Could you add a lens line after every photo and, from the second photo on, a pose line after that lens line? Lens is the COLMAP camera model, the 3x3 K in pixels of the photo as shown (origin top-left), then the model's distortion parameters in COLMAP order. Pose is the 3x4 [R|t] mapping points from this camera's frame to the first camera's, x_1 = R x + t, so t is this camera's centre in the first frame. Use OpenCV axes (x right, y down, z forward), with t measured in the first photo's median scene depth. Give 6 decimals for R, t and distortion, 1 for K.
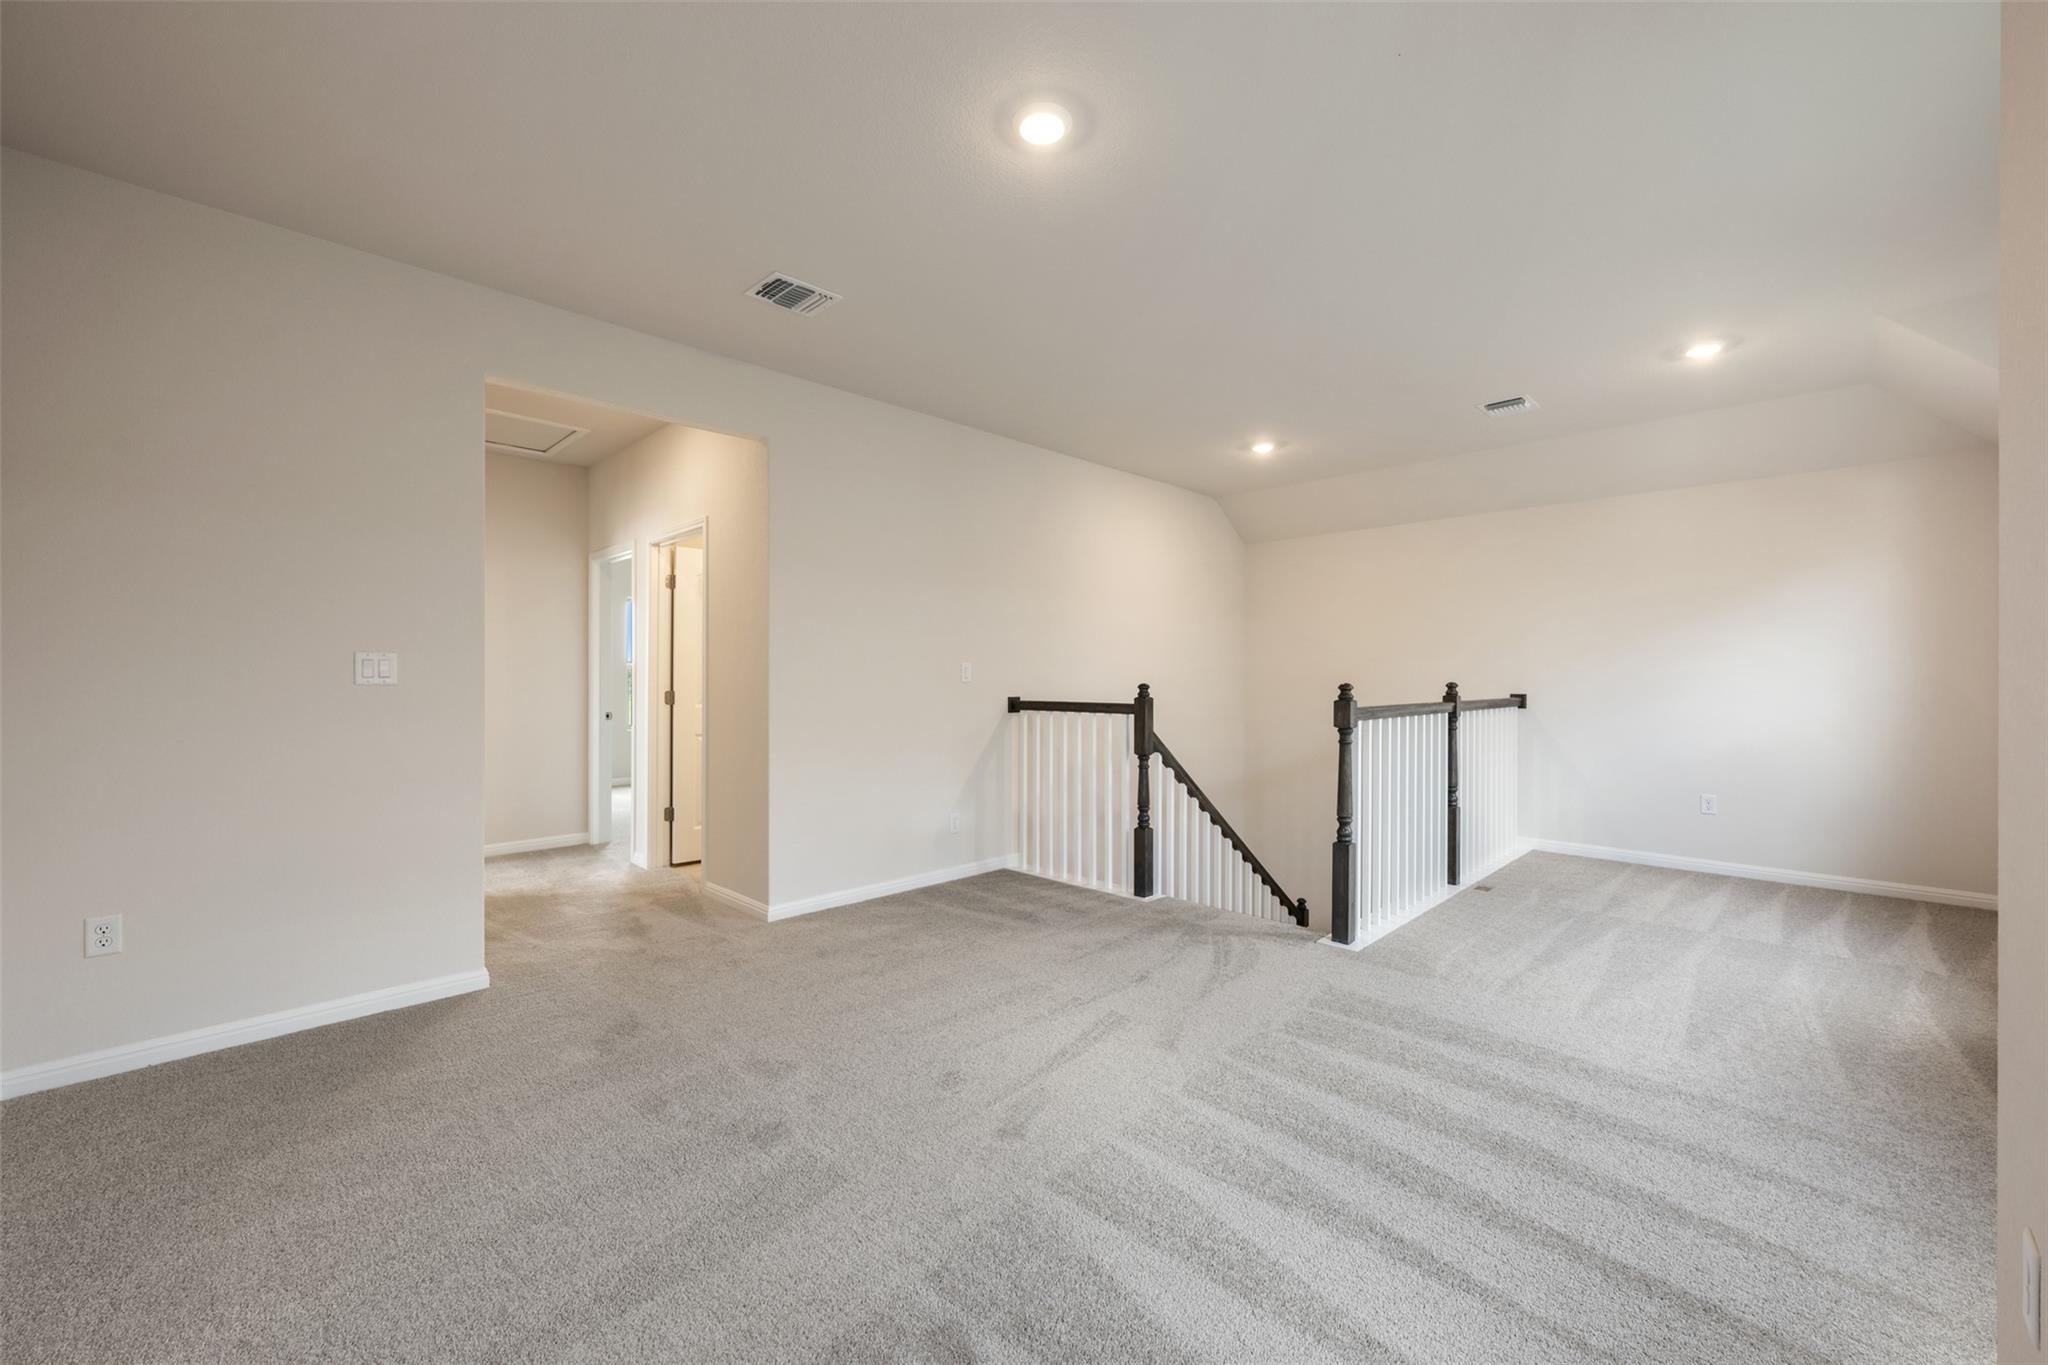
lens RADIAL K [[810.8, 0, 1012.2], [0, 810.8, 685.8], [0, 0, 1]] dist [-0.001097, 0.000044]
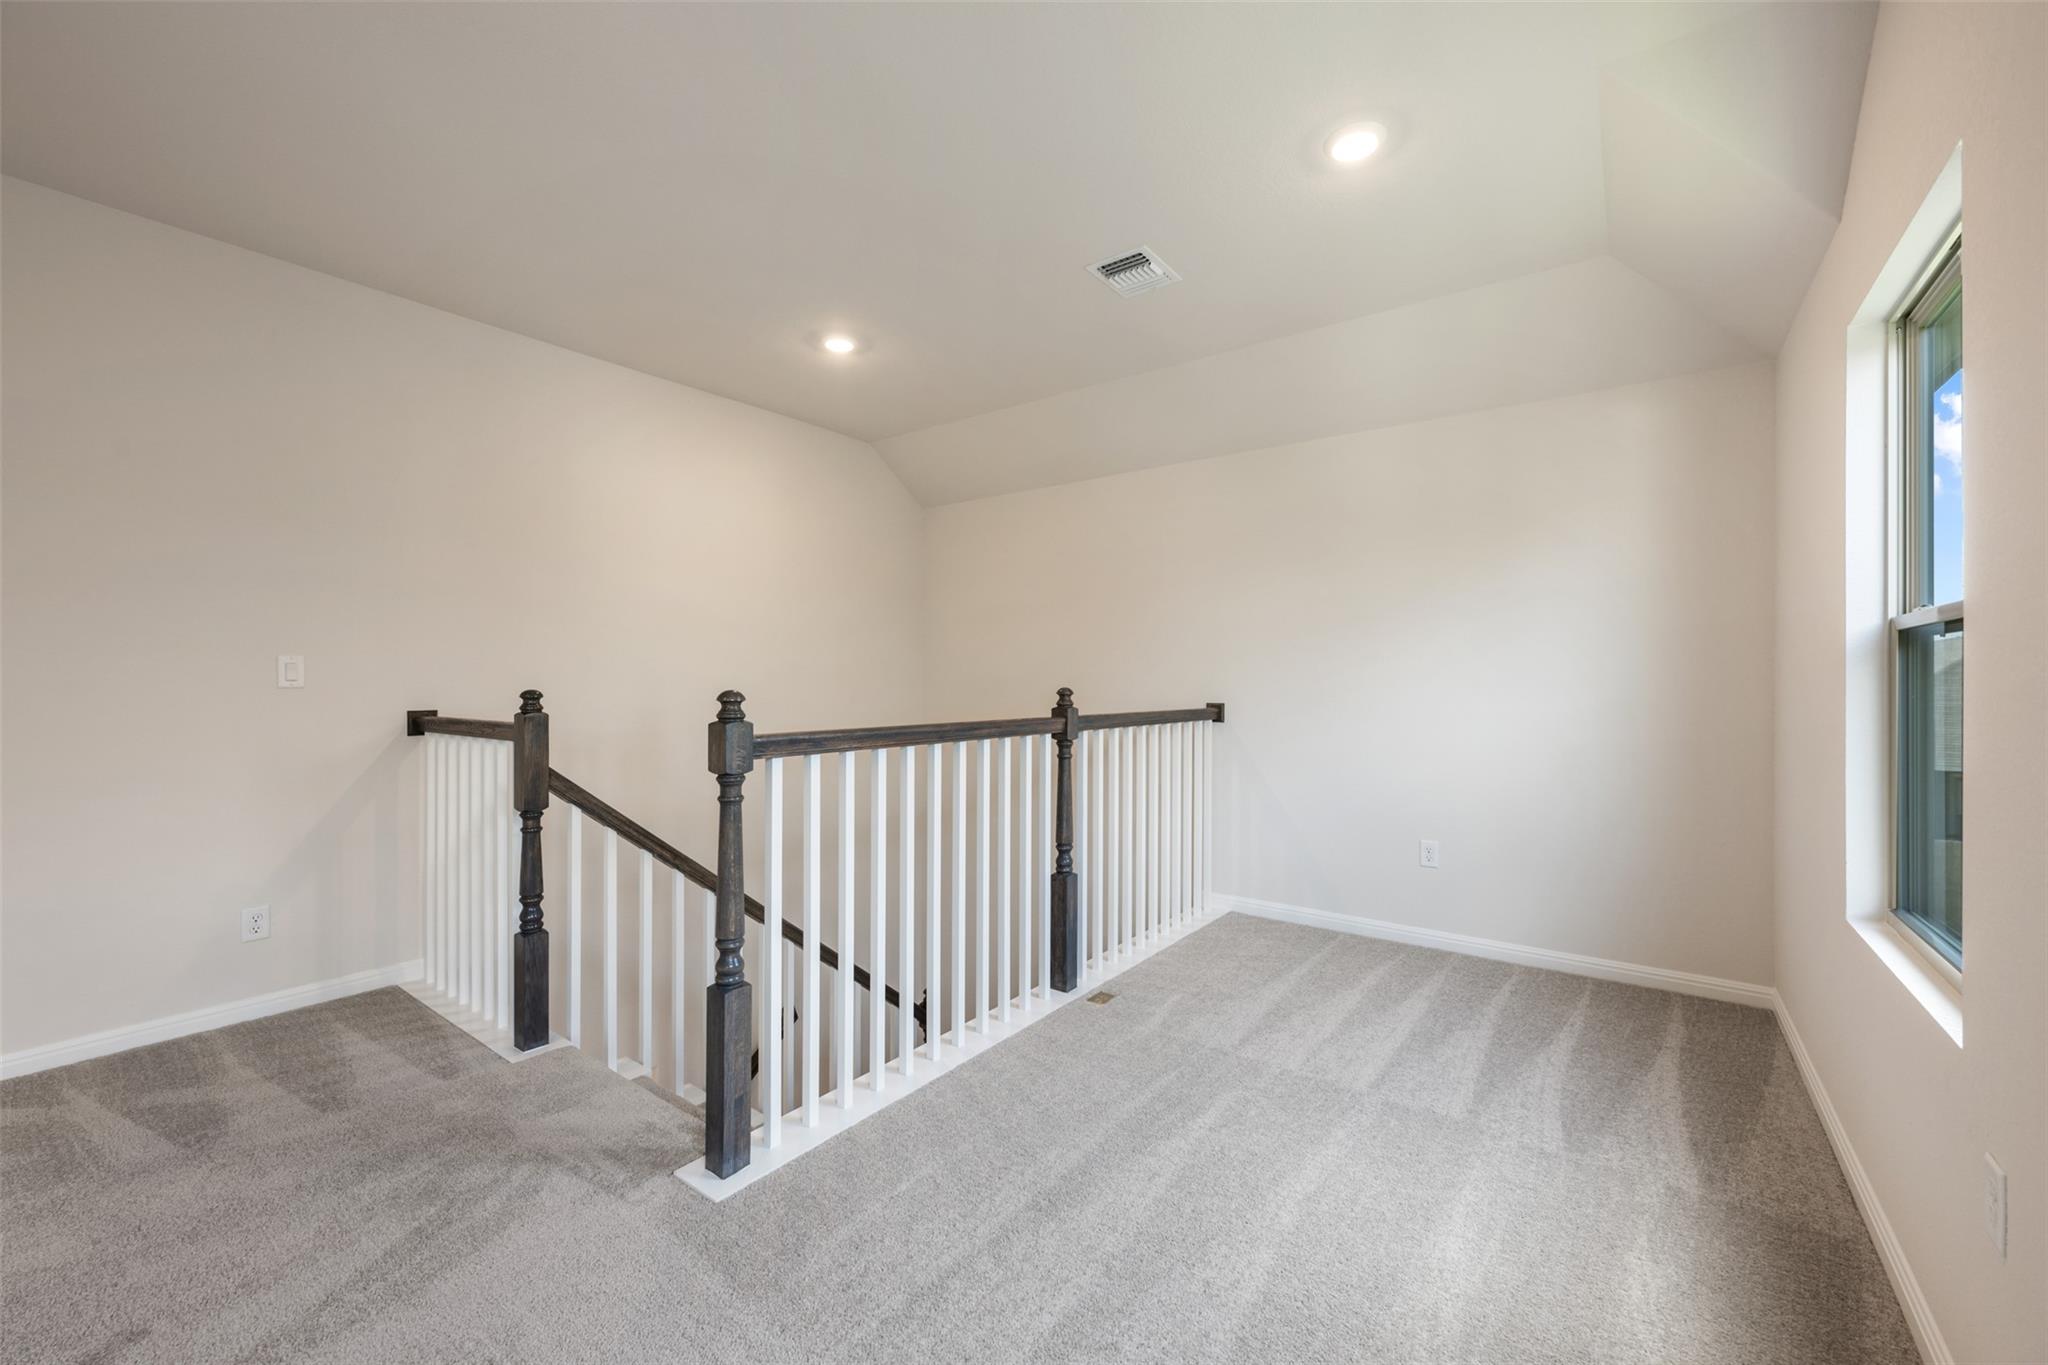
lens RADIAL K [[810.8, 0, 1016.8], [0, 810.8, 686.9], [0, 0, 1]] dist [-0.001097, 0.000044]
pose [[0.990507, 0.001272, 0.137459, 0.428528], [-0.001176, 0.999999, -0.000780, -0.004590], [-0.137460, 0.000611, 0.990507, 0.356704]]
